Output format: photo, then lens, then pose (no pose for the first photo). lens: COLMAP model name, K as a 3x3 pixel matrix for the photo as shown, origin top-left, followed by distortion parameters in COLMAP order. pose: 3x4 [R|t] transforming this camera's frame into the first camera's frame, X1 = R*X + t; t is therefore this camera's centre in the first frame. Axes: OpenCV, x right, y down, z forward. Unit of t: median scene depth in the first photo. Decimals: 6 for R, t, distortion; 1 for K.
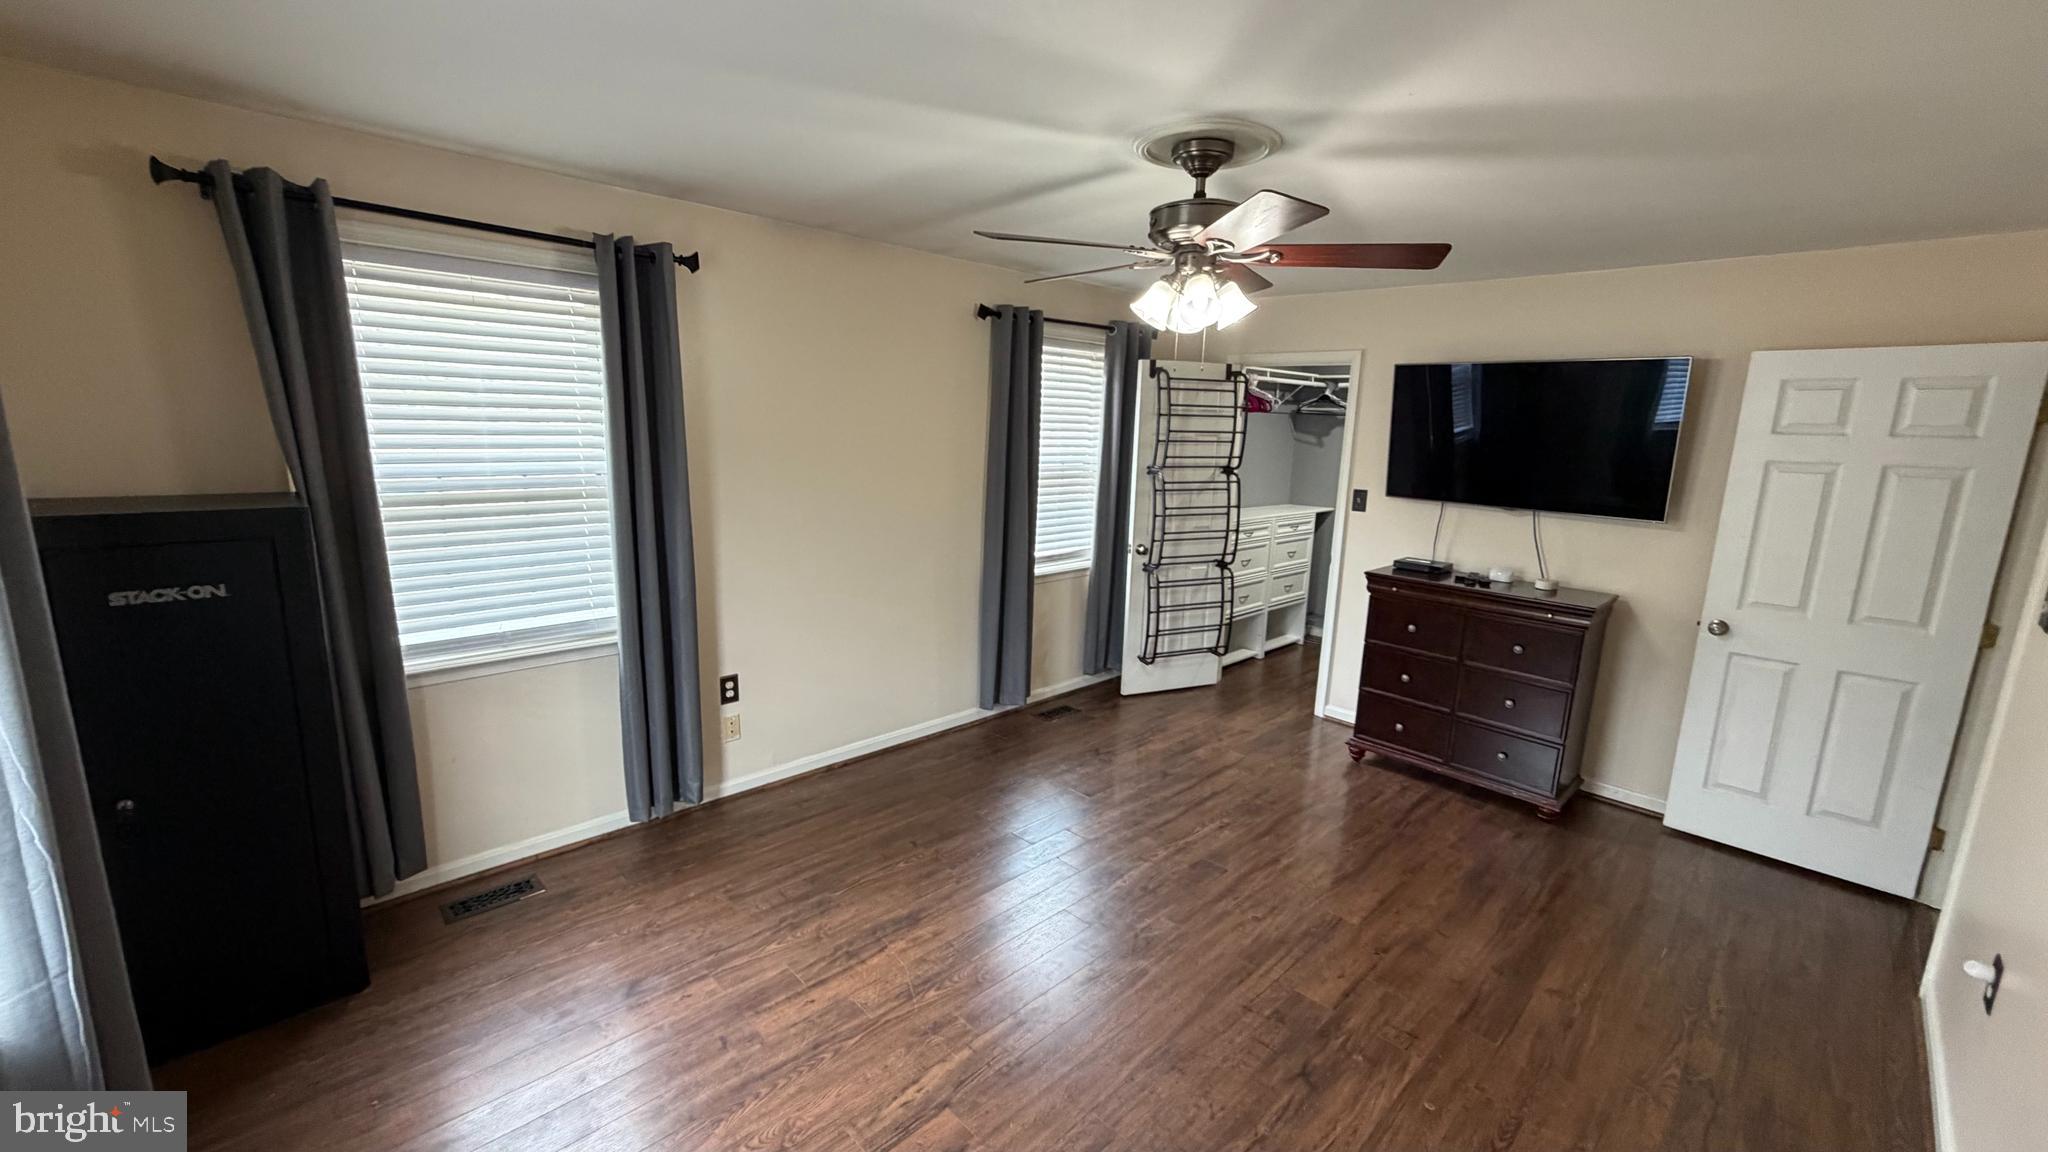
lens RADIAL K [[820.5, 0, 1021.4], [0, 820.5, 577.3], [0, 0, 1]] dist [0.001037, 0.000065]
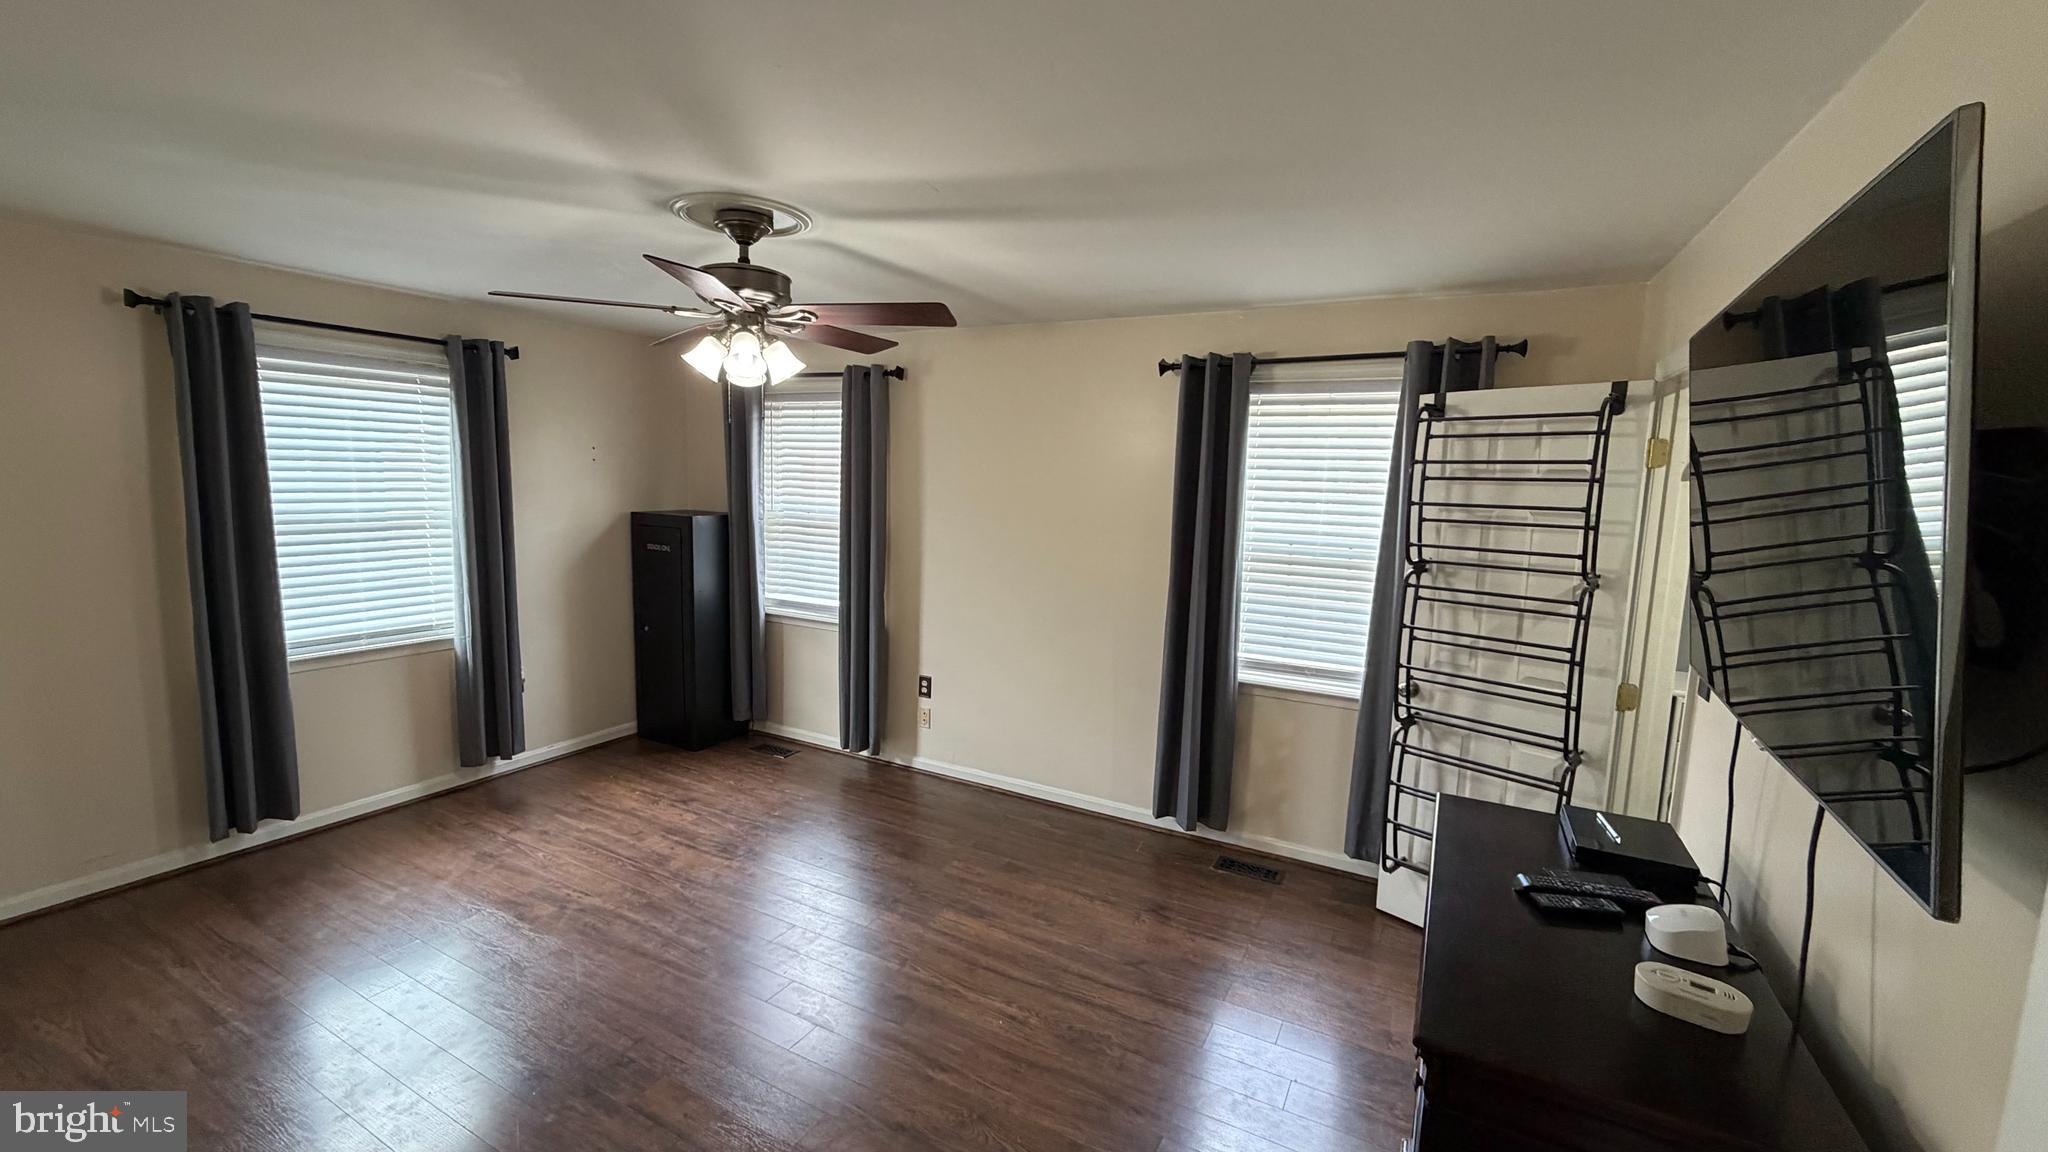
lens RADIAL K [[820.5, 0, 1021.4], [0, 820.5, 577.3], [0, 0, 1]] dist [0.001037, 0.000065]
pose [[0.295206, 0.096756, -0.950522, 0.909108], [-0.203089, 0.978479, 0.036528, -0.112100], [0.933600, 0.182257, 0.308503, 0.707207]]
